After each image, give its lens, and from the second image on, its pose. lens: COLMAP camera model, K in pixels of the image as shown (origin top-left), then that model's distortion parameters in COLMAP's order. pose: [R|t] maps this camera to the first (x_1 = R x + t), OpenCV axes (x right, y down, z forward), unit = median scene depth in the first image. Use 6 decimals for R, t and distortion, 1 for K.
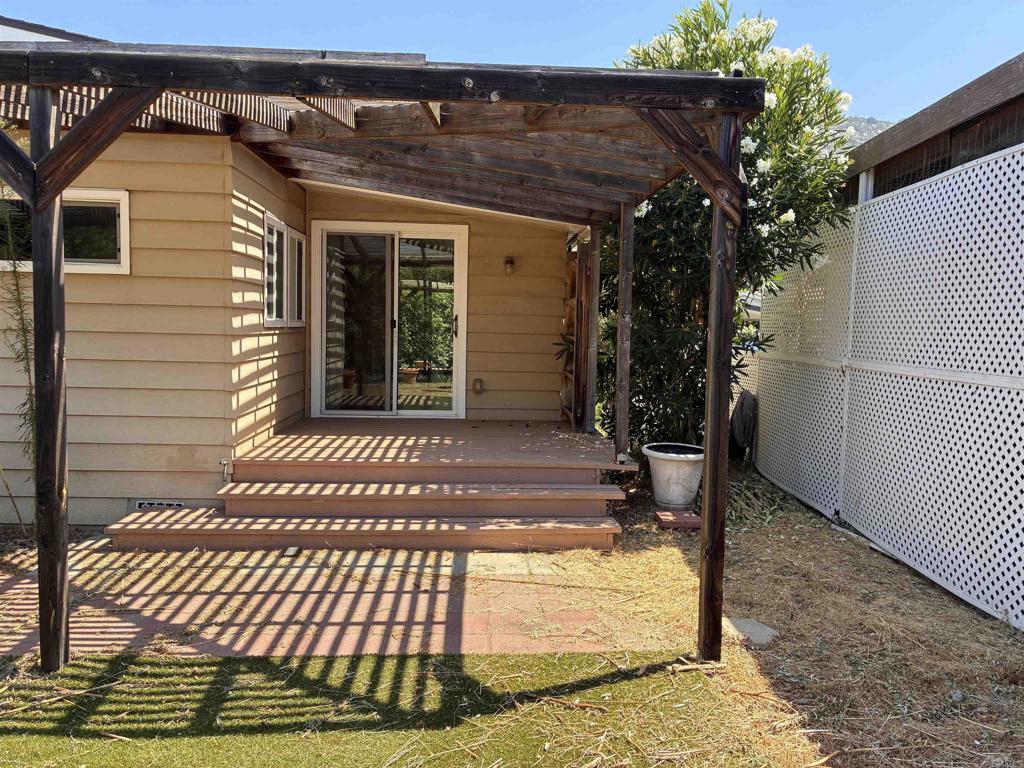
lens RADIAL K [[781.2, 0, 517.7], [0, 781.2, 380.2], [0, 0, 1]] dist [0.056458, -0.072392]
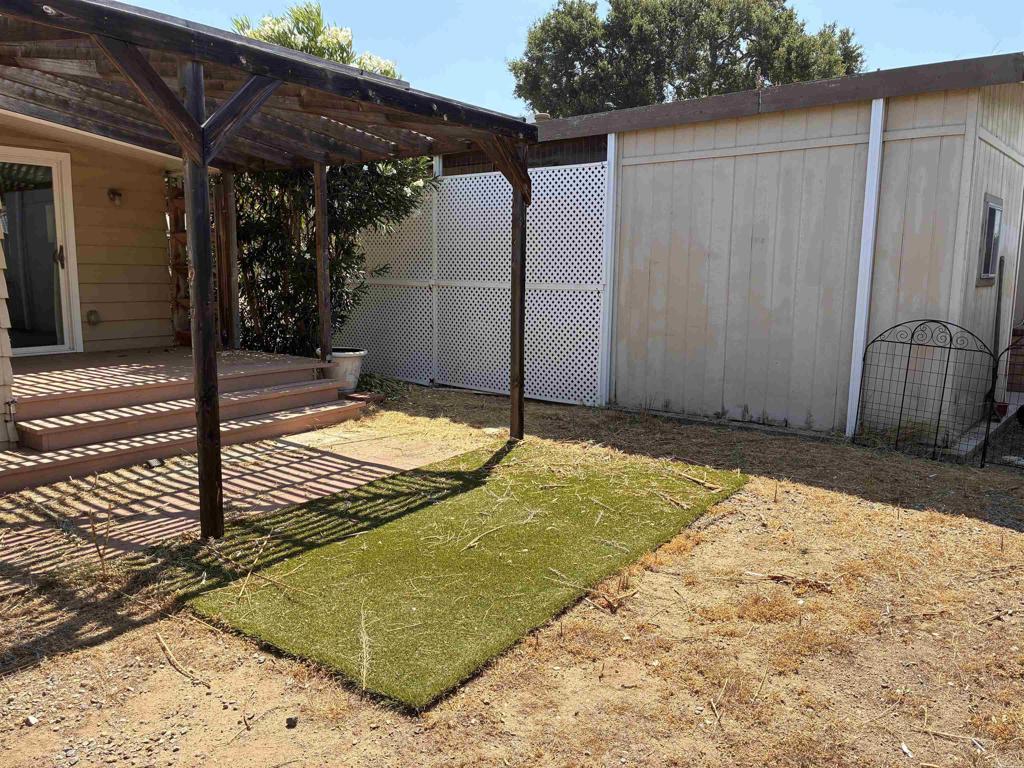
lens RADIAL K [[781.2, 0, 517.7], [0, 781.2, 380.2], [0, 0, 1]] dist [0.056458, -0.072392]
pose [[0.623367, -0.125805, 0.771743, -0.993131], [0.056401, 0.991636, 0.116093, 0.000391], [-0.779893, -0.028841, 0.625248, -0.123061]]
